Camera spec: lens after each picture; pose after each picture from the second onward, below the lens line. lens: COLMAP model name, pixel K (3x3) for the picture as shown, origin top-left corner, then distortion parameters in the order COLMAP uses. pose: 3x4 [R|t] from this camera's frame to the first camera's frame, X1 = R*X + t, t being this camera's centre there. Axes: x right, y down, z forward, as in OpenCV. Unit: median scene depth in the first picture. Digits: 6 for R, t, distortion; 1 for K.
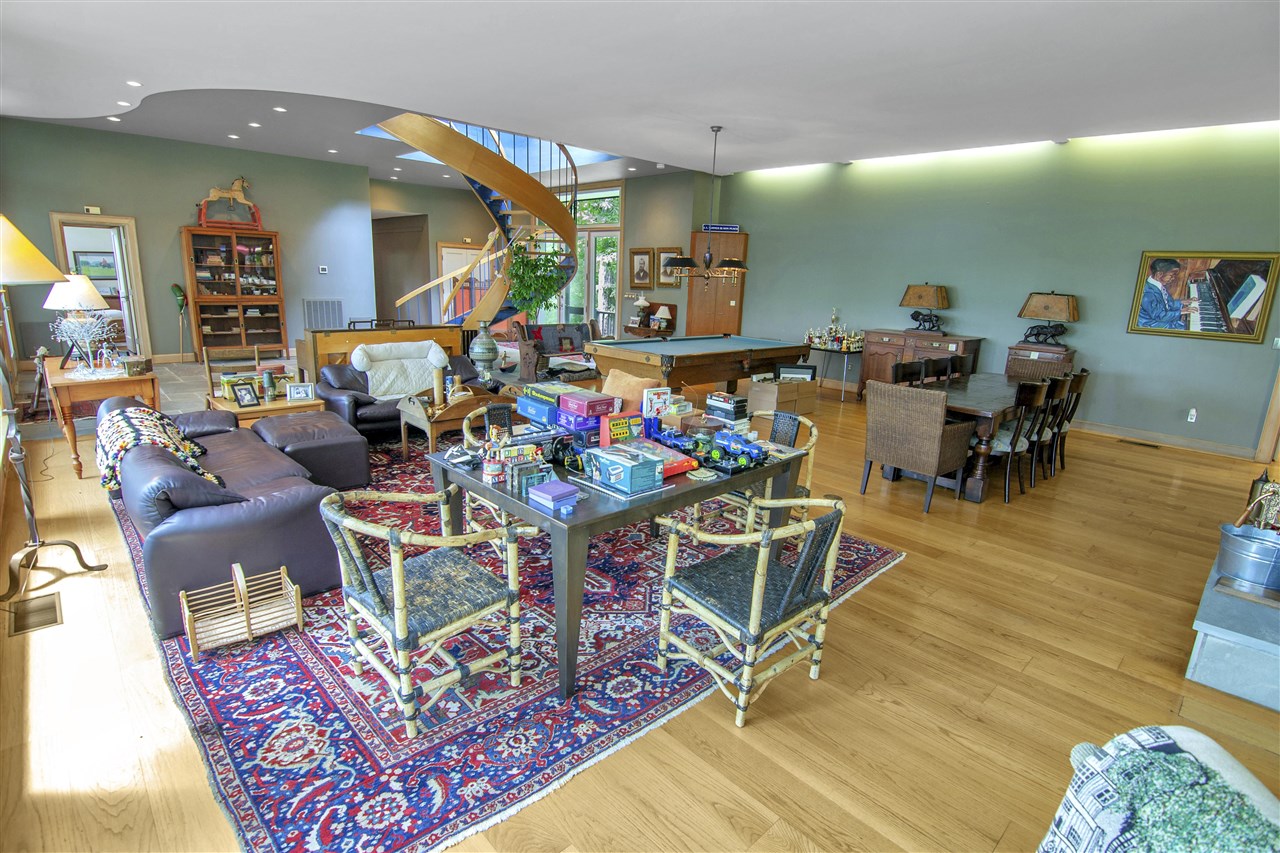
lens RADIAL K [[630.2, 0, 639.5], [0, 630.2, 425.9], [0, 0, 1]] dist [-0.014150, -0.001944]
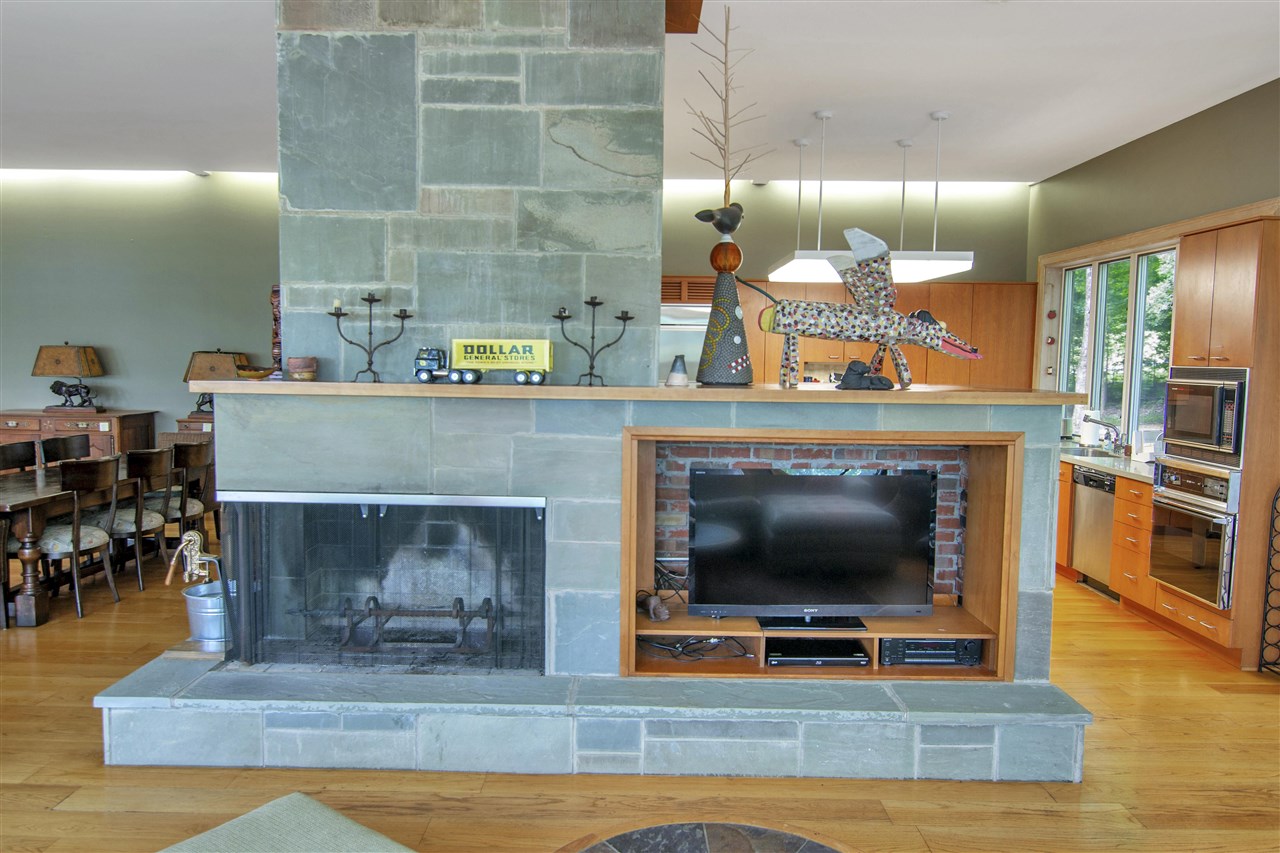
lens RADIAL K [[890.8, 0, 638.2], [0, 890.8, 429.3], [0, 0, 1]] dist [-0.008596, -0.003175]
pose [[0.690399, -0.086012, 0.718297, 0.180932], [0.178493, 0.982463, -0.053917, 0.046872], [-0.701063, 0.165435, 0.693644, -0.167073]]
